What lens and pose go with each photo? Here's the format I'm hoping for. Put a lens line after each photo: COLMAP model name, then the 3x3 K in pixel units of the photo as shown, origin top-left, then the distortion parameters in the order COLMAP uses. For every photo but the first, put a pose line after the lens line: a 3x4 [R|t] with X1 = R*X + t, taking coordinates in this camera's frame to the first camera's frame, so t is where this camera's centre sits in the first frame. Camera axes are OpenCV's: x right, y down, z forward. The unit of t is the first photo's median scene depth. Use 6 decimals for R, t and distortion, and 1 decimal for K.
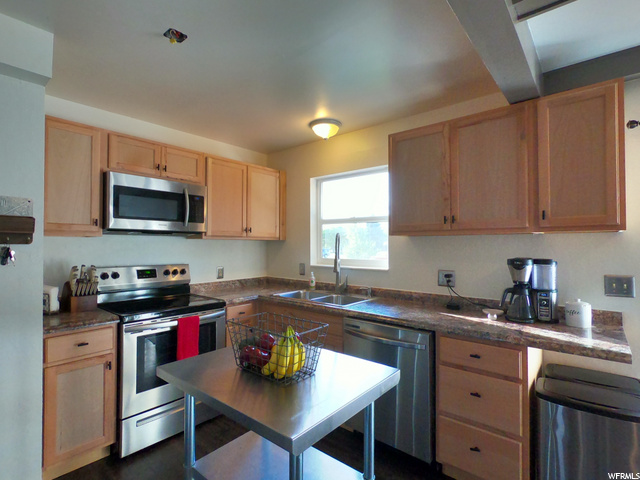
lens RADIAL K [[321.0, 0, 318.7], [0, 321.0, 242.3], [0, 0, 1]] dist [0.000266, 0.000086]
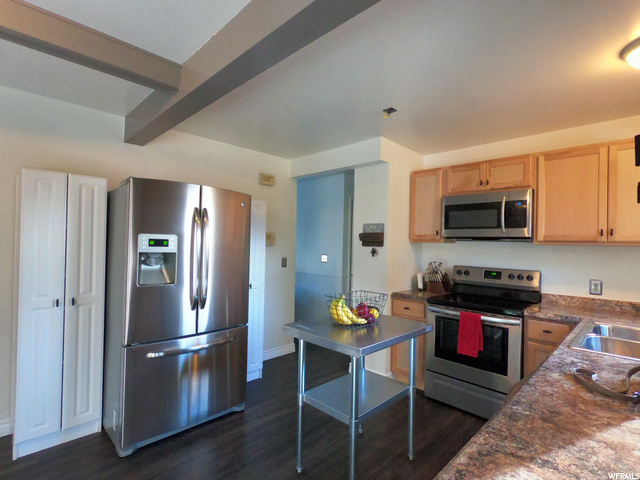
lens RADIAL K [[321.0, 0, 318.7], [0, 321.0, 242.3], [0, 0, 1]] dist [0.000266, 0.000086]
pose [[-0.078630, -0.010324, -0.996850, 0.637129], [-0.013774, 0.999862, -0.009268, 0.001249], [0.996809, 0.013001, -0.078762, 0.455972]]
